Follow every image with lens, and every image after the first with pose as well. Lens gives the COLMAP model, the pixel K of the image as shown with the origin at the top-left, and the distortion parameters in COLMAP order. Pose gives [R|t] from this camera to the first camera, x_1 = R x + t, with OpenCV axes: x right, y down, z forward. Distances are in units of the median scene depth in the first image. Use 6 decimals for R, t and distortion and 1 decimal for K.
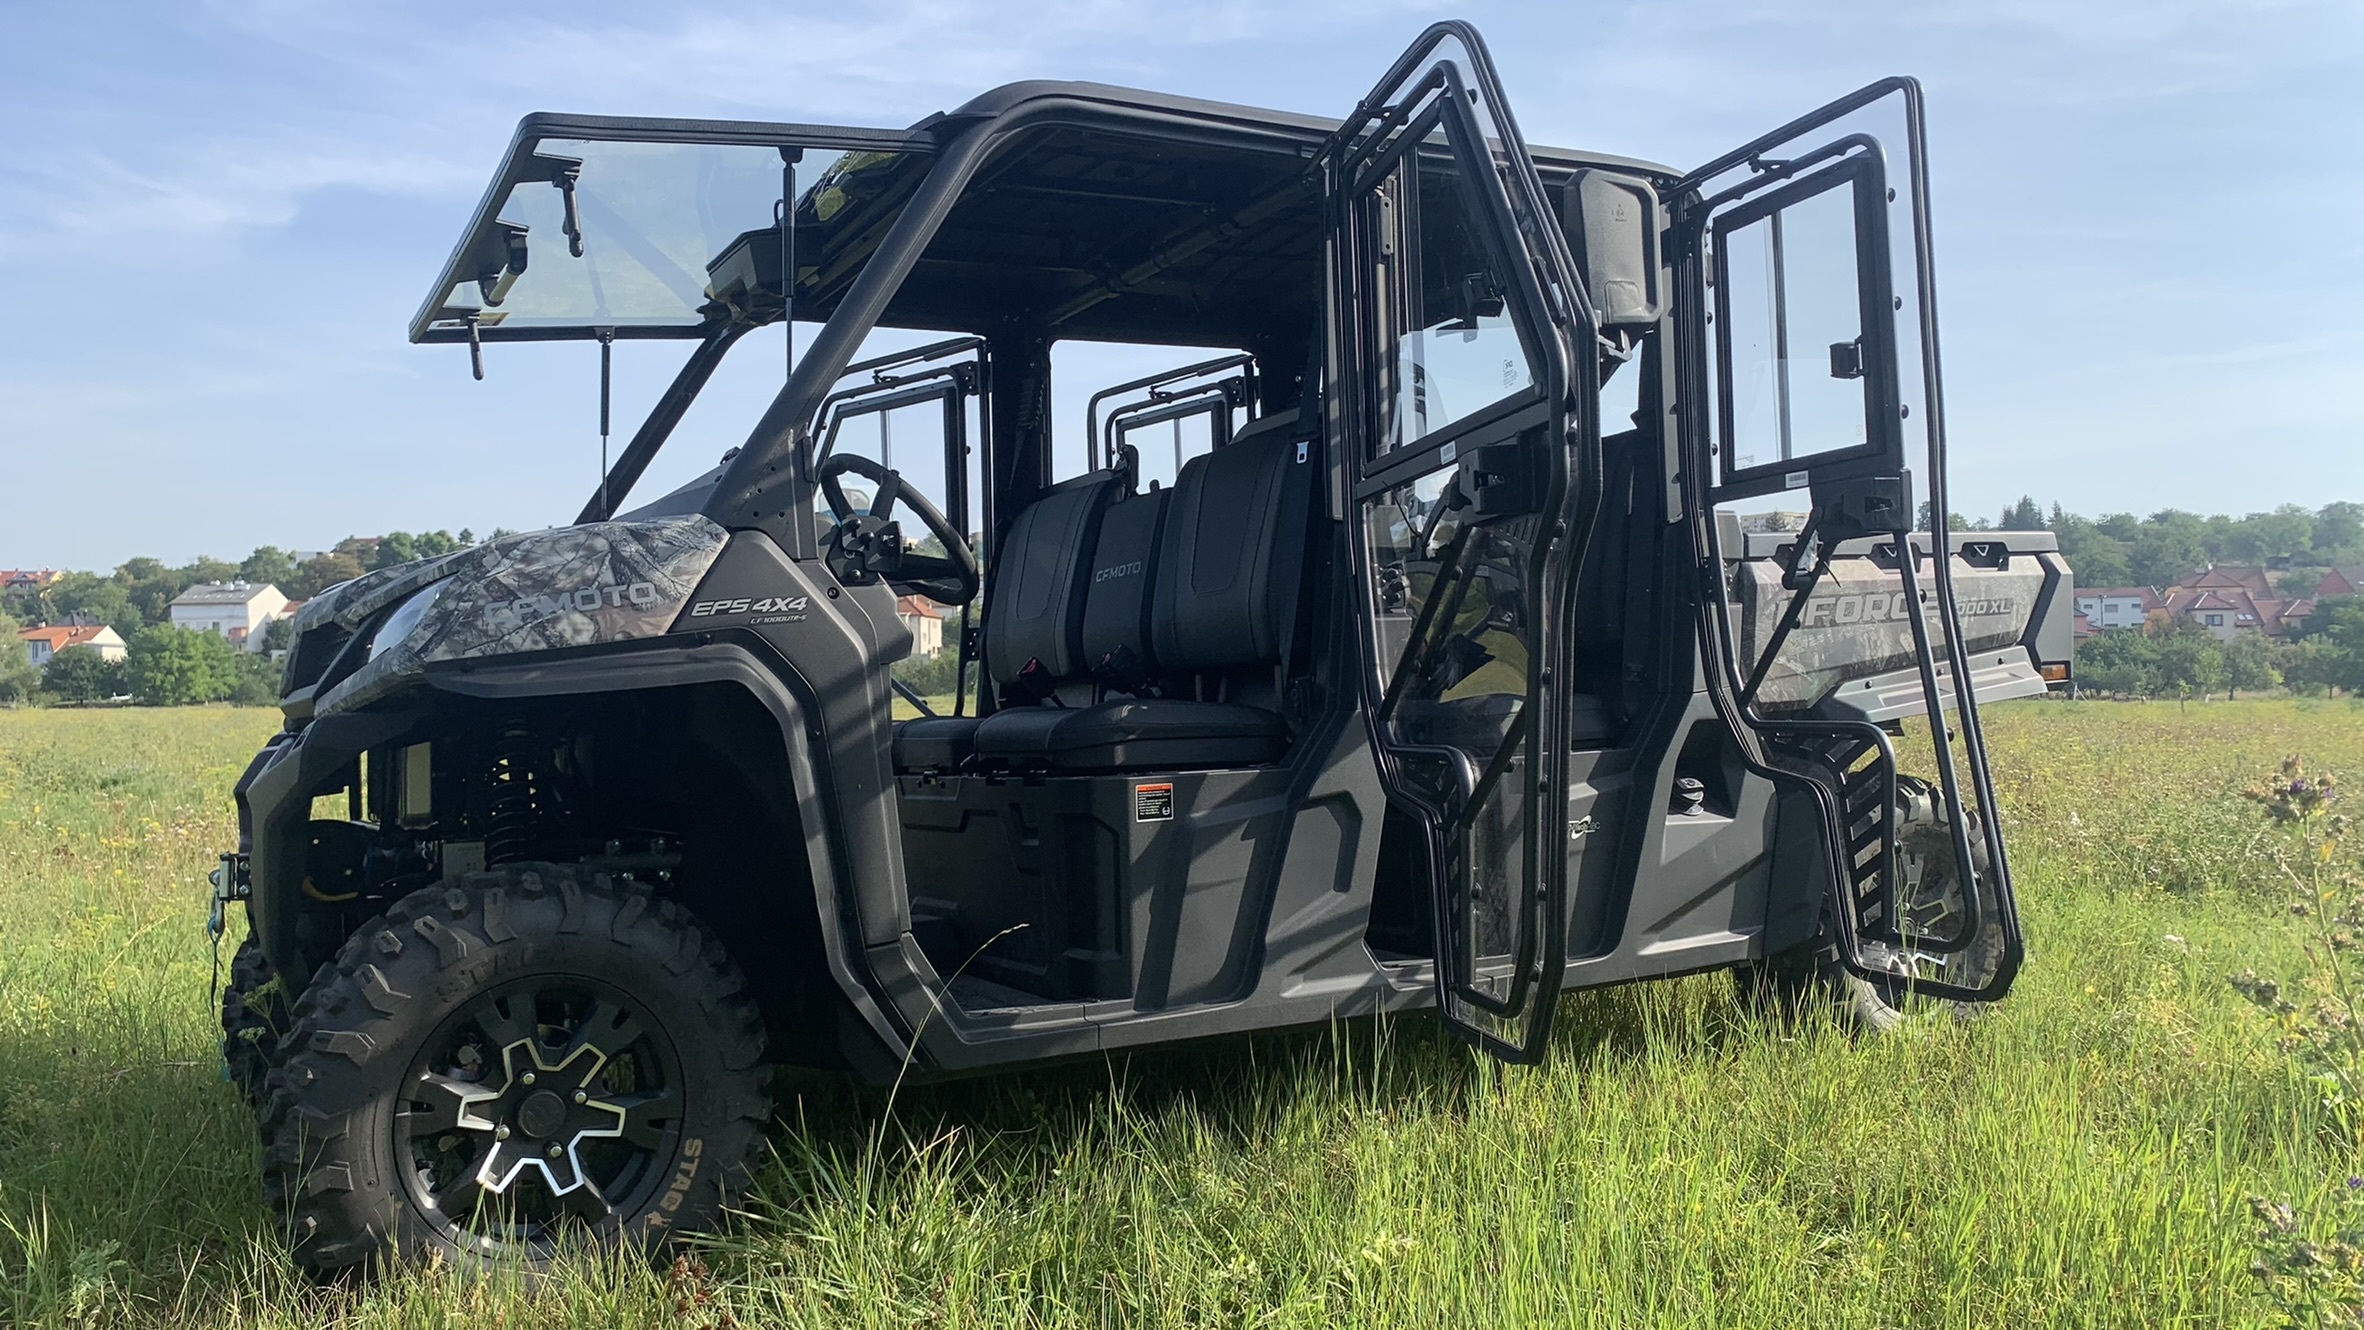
lens RADIAL K [[1811.6, 0, 1164.8], [0, 1811.6, 635.4], [0, 0, 1]] dist [0.027472, -0.015637]
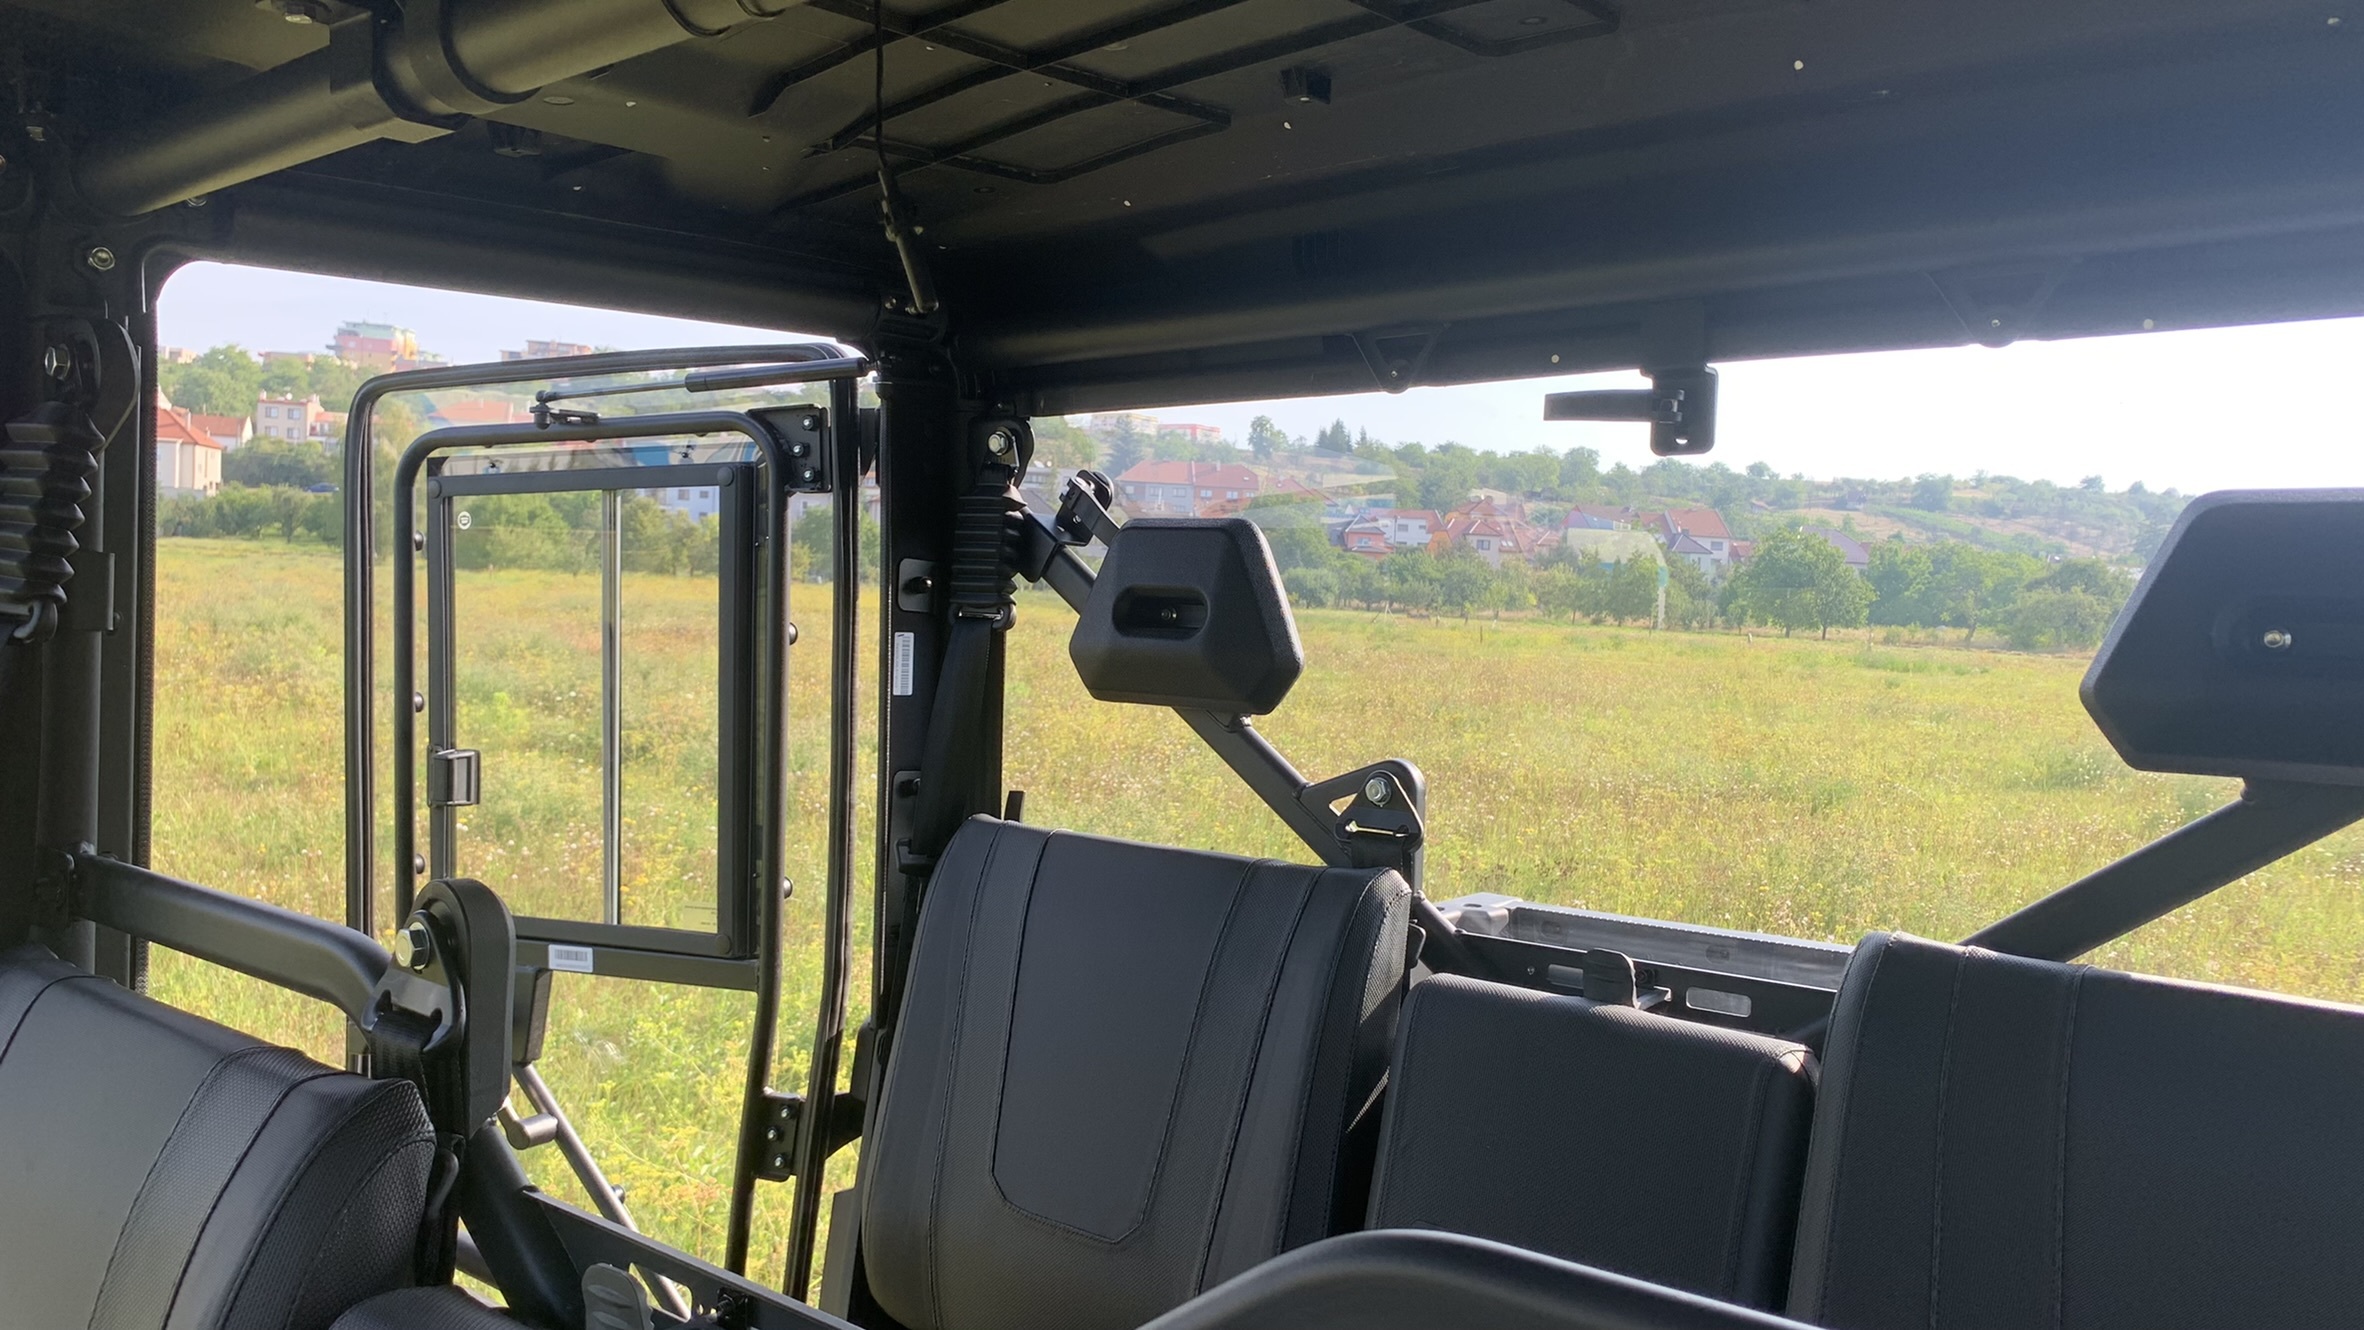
lens RADIAL K [[1789.4, 0, 1159.3], [0, 1789.4, 678.3], [0, 0, 1]] dist [0.103868, -0.157316]
pose [[0.936971, 0.038214, 0.347311, -0.024073], [-0.070803, 0.994145, 0.081628, -0.199186], [-0.342158, -0.101074, 0.934191, 1.036217]]
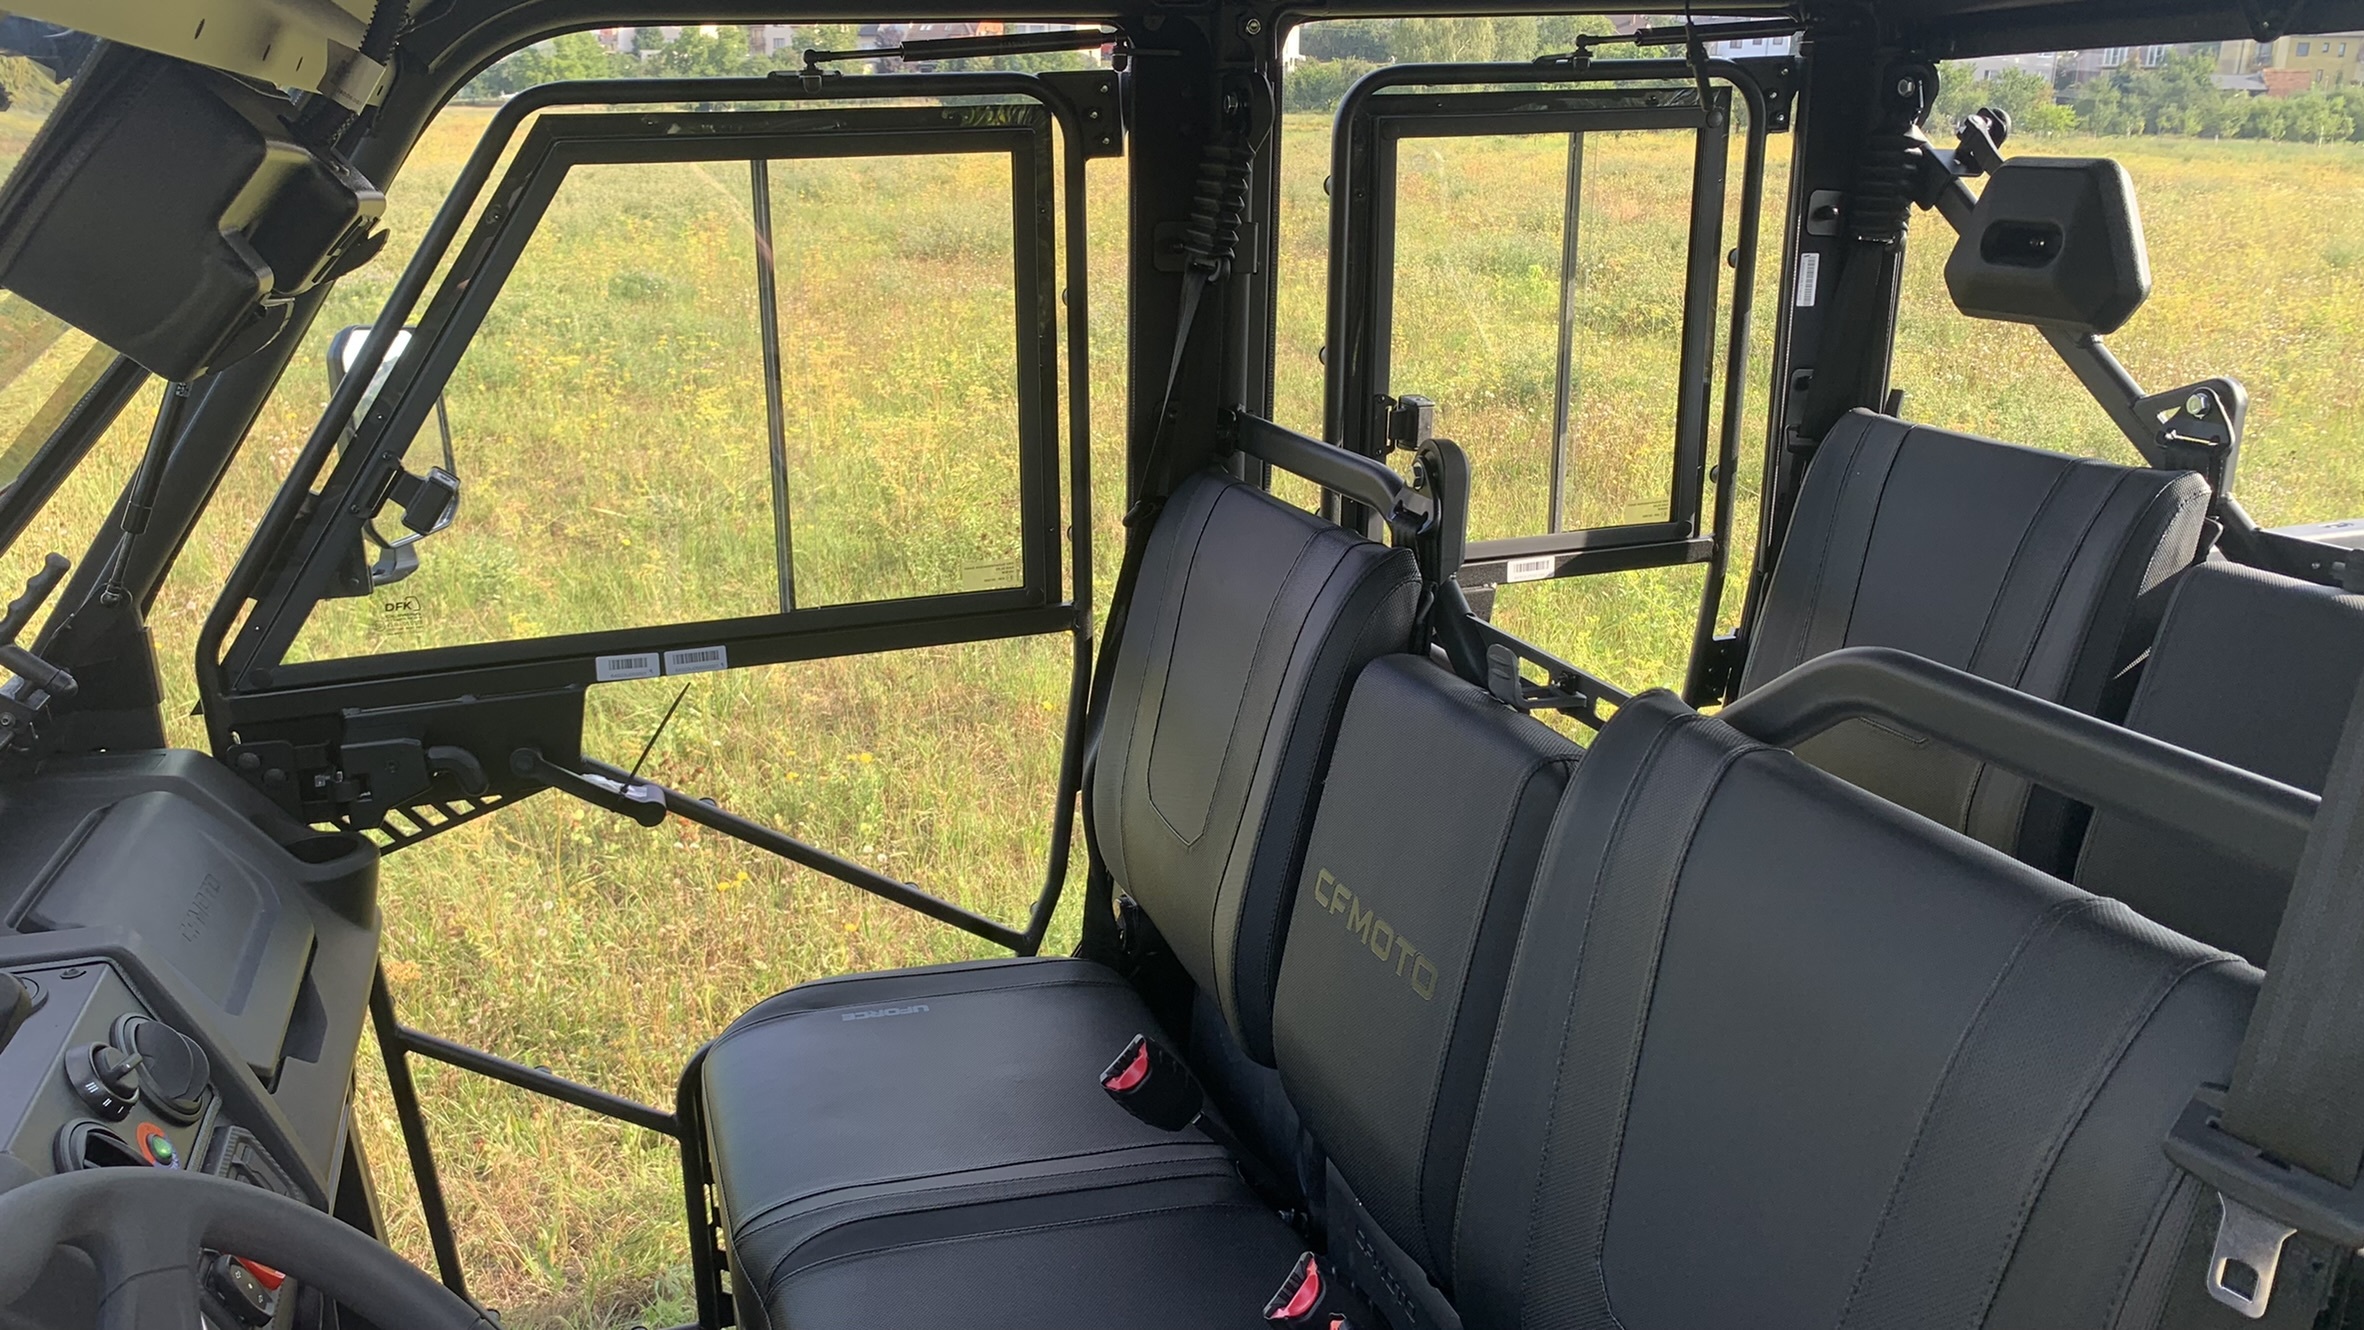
lens RADIAL K [[1812.4, 0, 1158.5], [0, 1812.4, 662.3], [0, 0, 1]] dist [0.023950, -0.015346]
pose [[0.980042, 0.079259, -0.182305, -0.007740], [-0.015710, 0.945090, 0.326431, -0.237411], [0.198167, -0.317052, 0.927474, 0.851963]]
